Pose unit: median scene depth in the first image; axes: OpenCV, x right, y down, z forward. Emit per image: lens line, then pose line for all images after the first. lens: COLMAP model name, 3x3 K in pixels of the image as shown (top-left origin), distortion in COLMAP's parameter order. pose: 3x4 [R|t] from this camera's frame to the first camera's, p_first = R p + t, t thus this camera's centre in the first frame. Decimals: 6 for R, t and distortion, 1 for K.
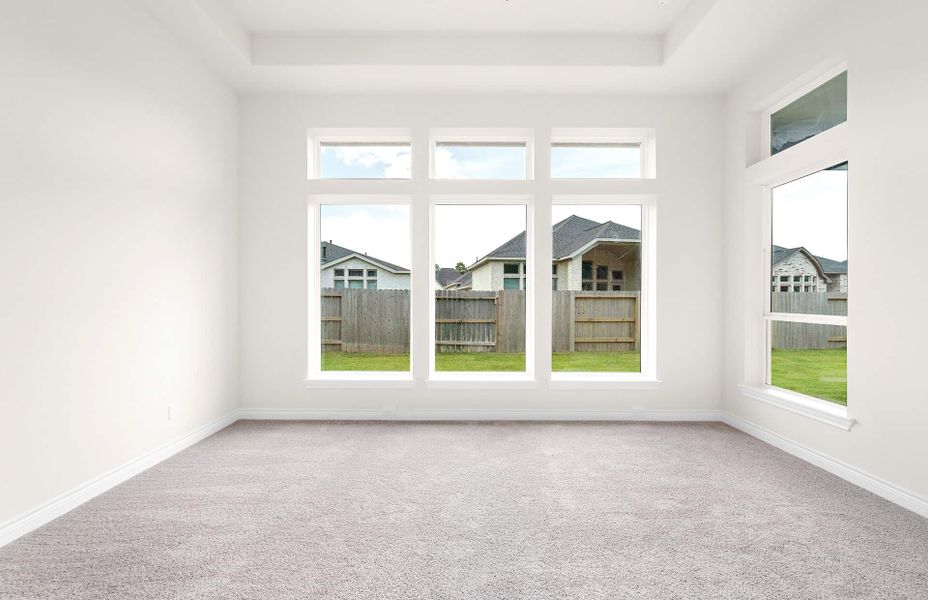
lens RADIAL K [[318.4, 0, 464.0], [0, 318.4, 300.0], [0, 0, 1]] dist [-0.000227, 0.000022]
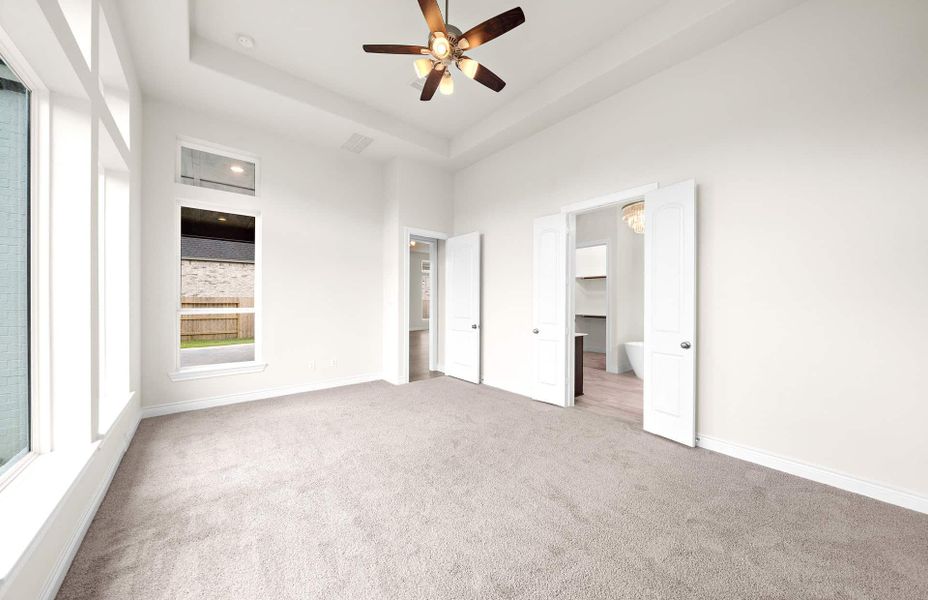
lens RADIAL K [[318.4, 0, 464.0], [0, 318.4, 300.0], [0, 0, 1]] dist [-0.000227, 0.000022]
pose [[-0.635747, -0.010822, 0.771821, -0.329264], [-0.004059, 0.999935, 0.010677, -0.004374], [-0.771887, 0.003655, -0.635750, 0.464188]]
